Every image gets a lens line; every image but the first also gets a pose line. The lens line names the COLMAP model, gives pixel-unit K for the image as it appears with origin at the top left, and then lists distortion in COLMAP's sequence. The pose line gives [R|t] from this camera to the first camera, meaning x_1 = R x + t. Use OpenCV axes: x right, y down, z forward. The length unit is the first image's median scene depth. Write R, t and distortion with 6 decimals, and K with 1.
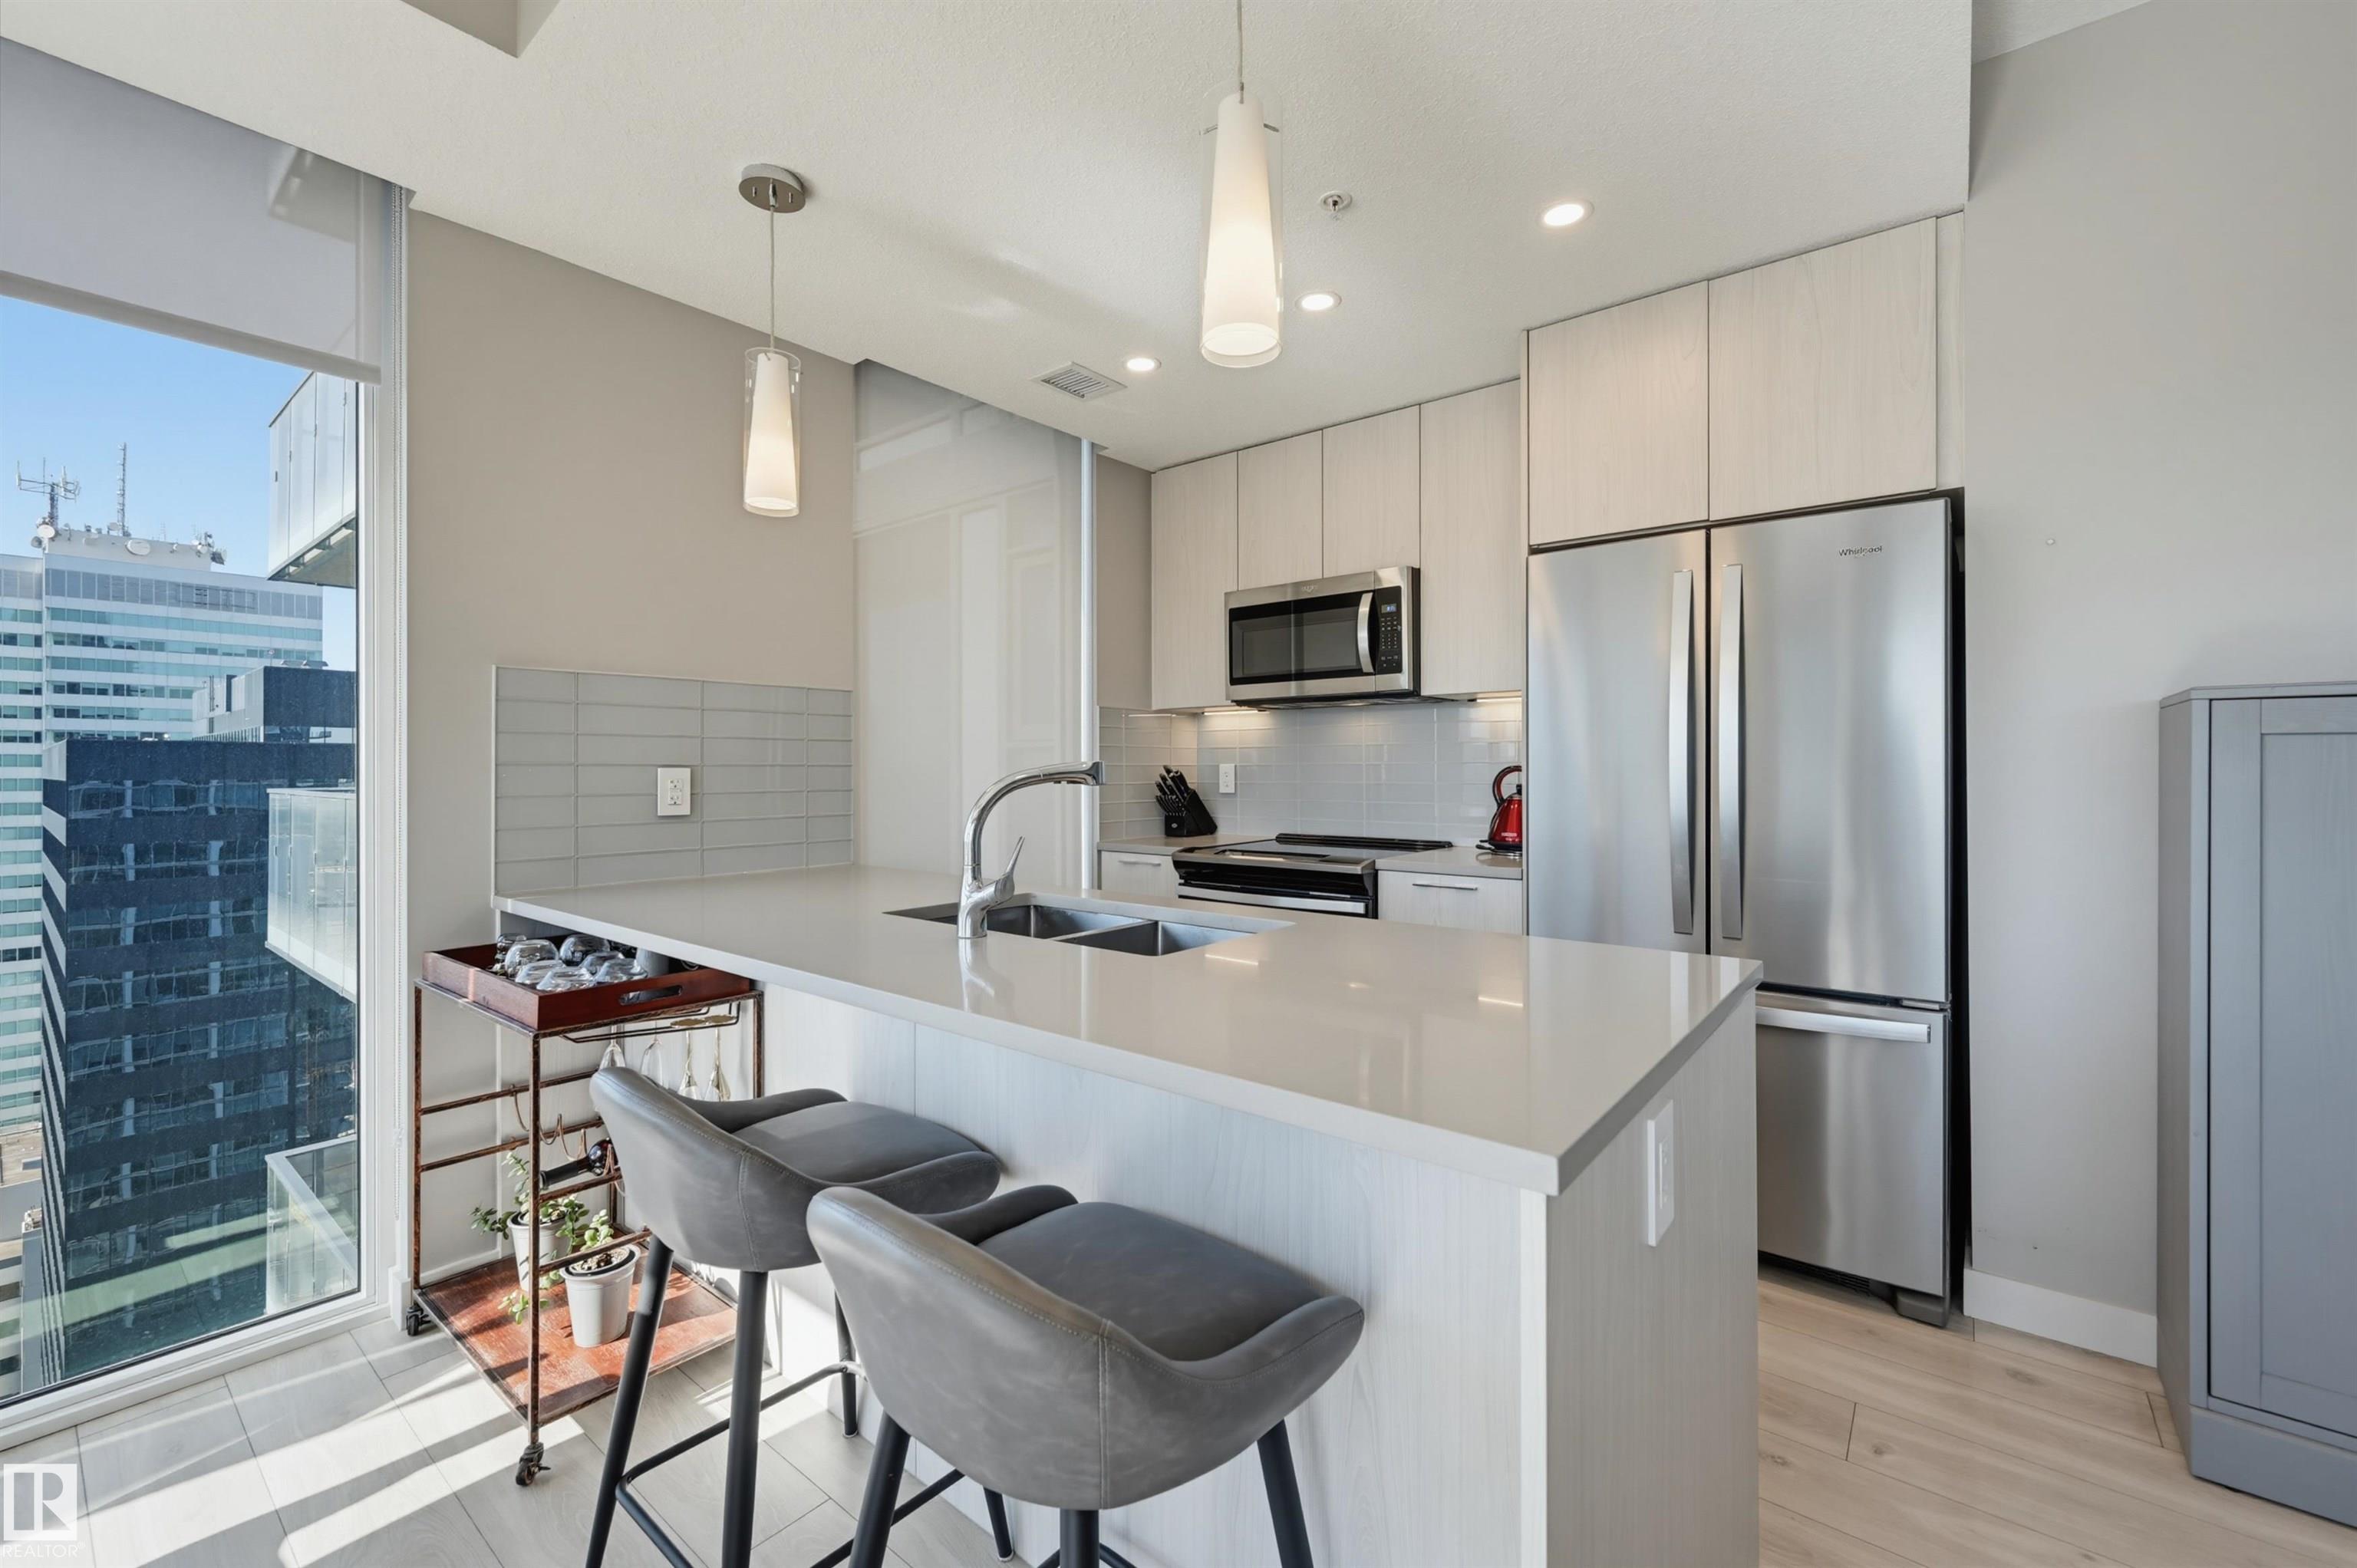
lens RADIAL K [[966.4, 0, 1185.5], [0, 966.4, 764.0], [0, 0, 1]] dist [0.000172, 0.000534]
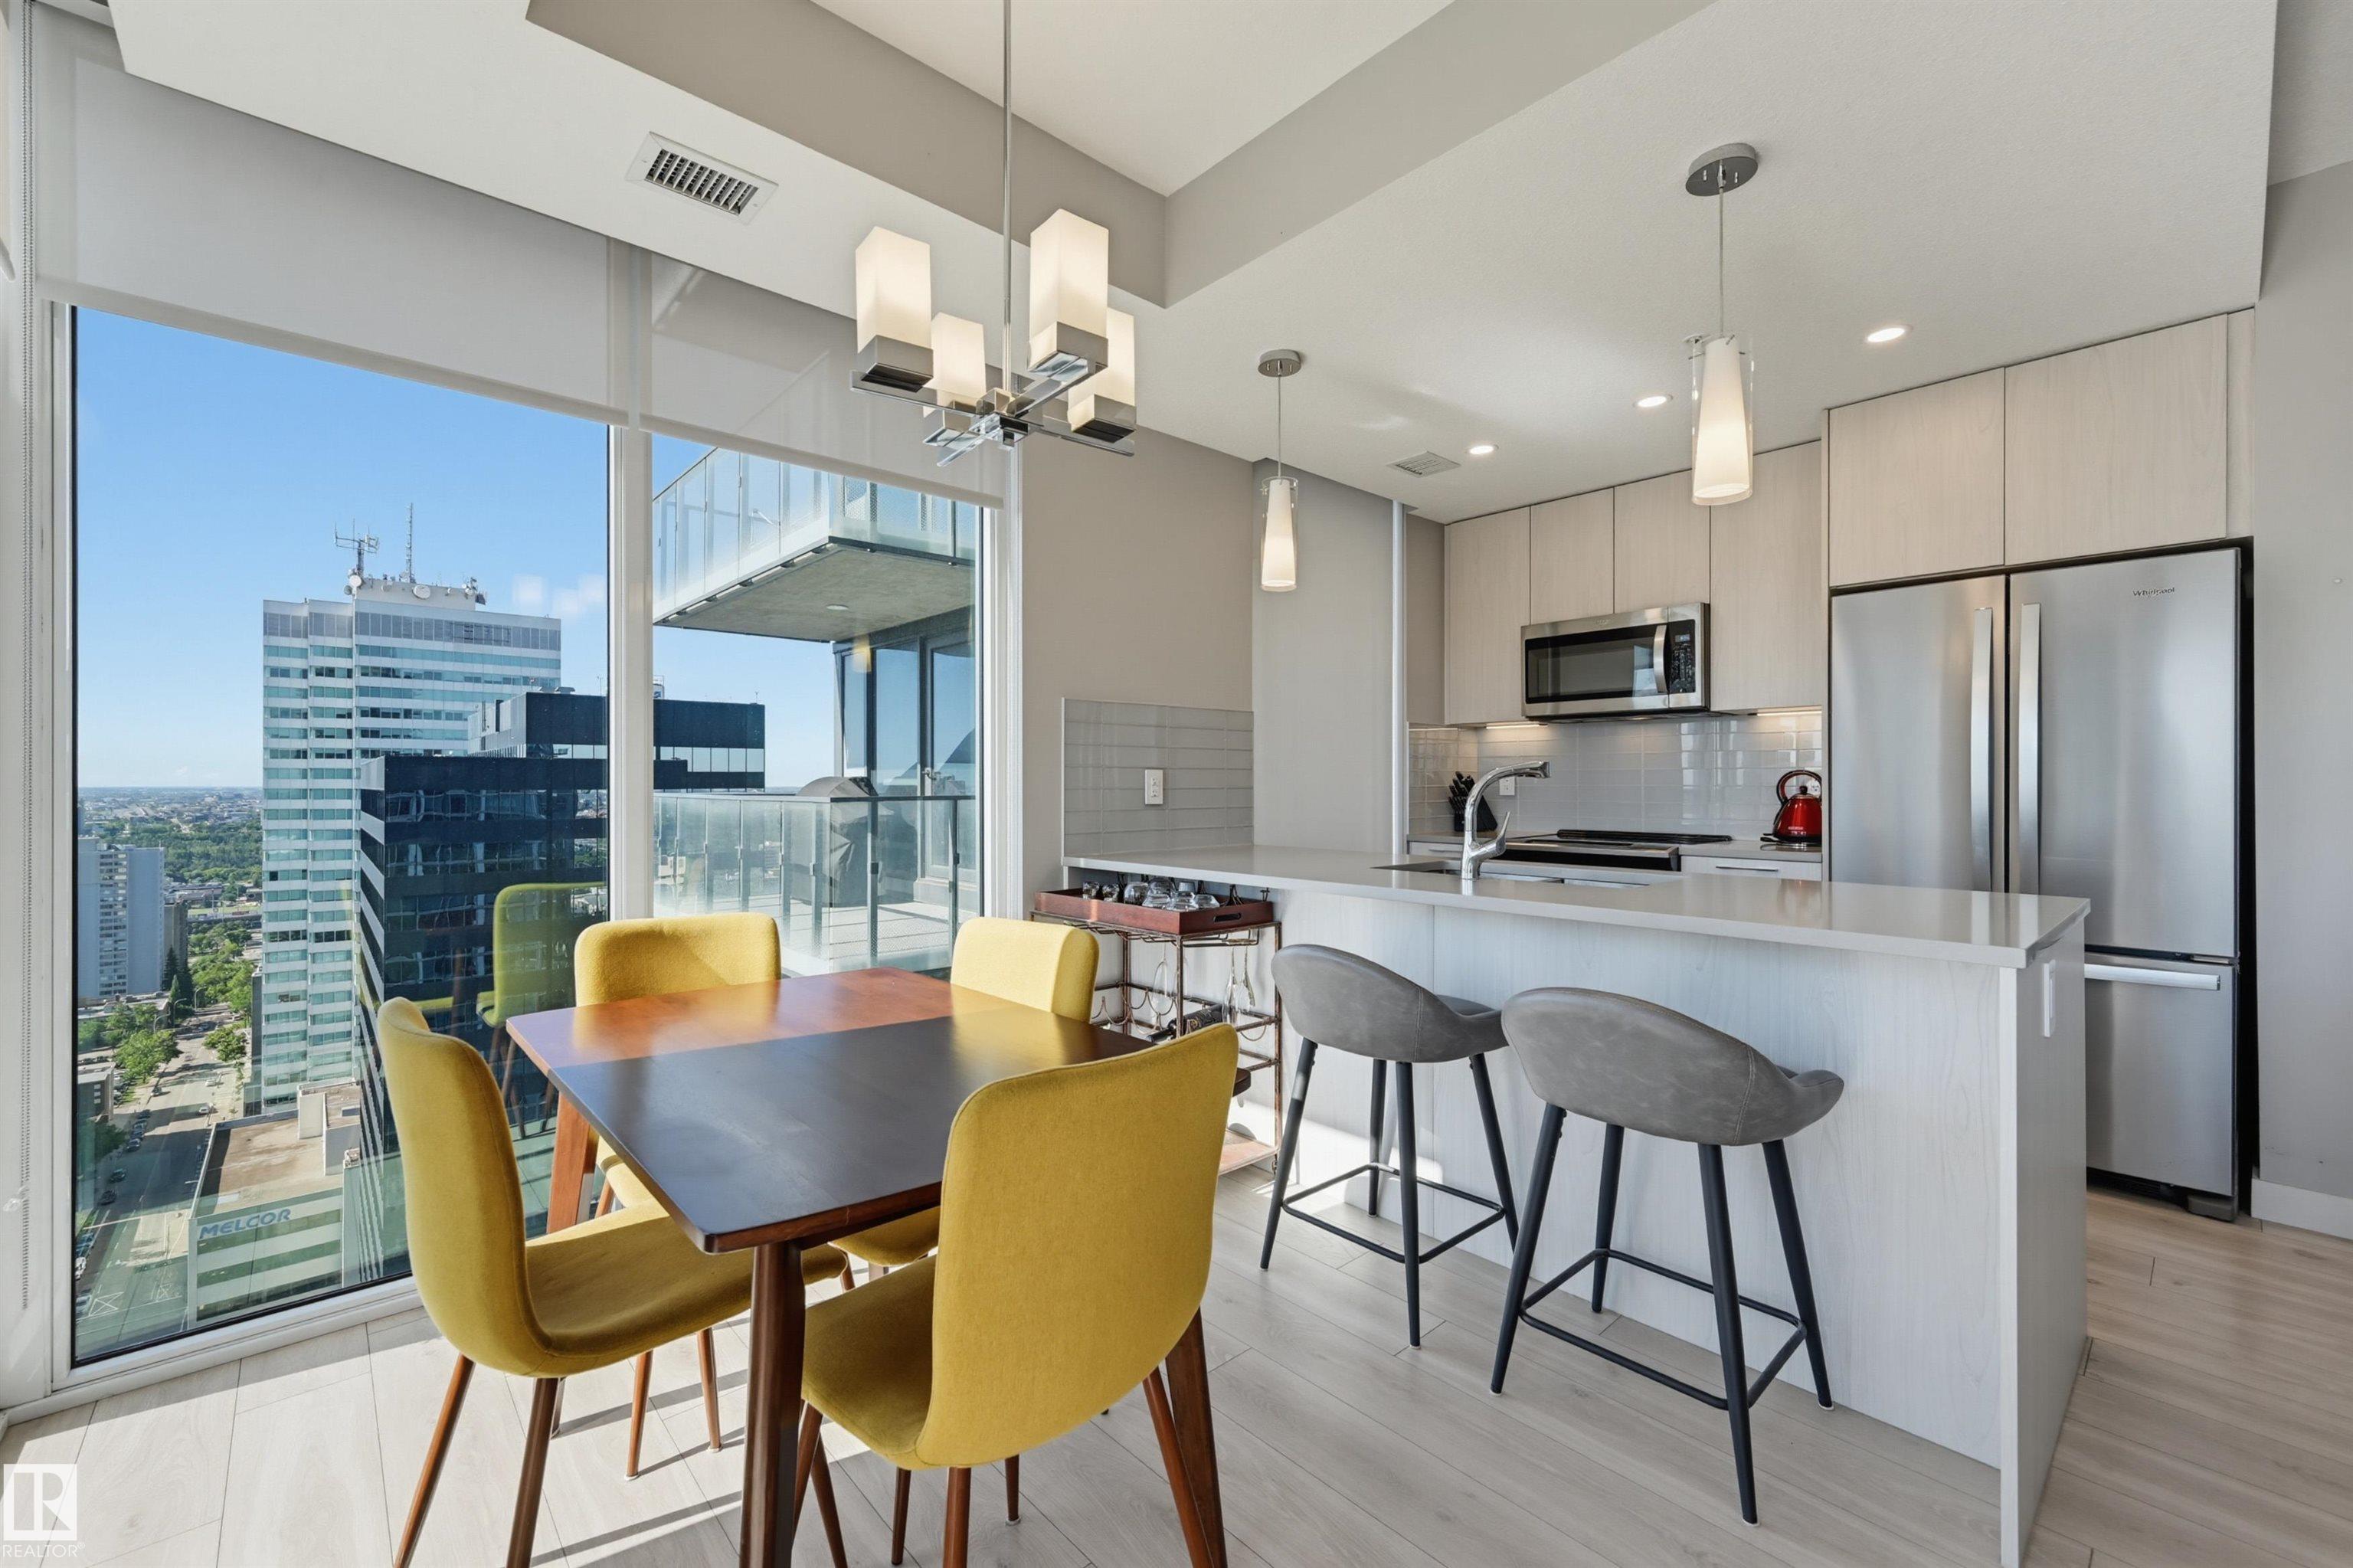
lens RADIAL K [[959.0, 0, 1167.1], [0, 959.0, 780.8], [0, 0, 1]] dist [0.002208, 0.000814]
pose [[0.987084, 0.001603, -0.160197, -0.195854], [-0.001103, 0.999994, 0.003210, 0.009972], [0.160202, -0.002992, 0.987080, -0.233266]]
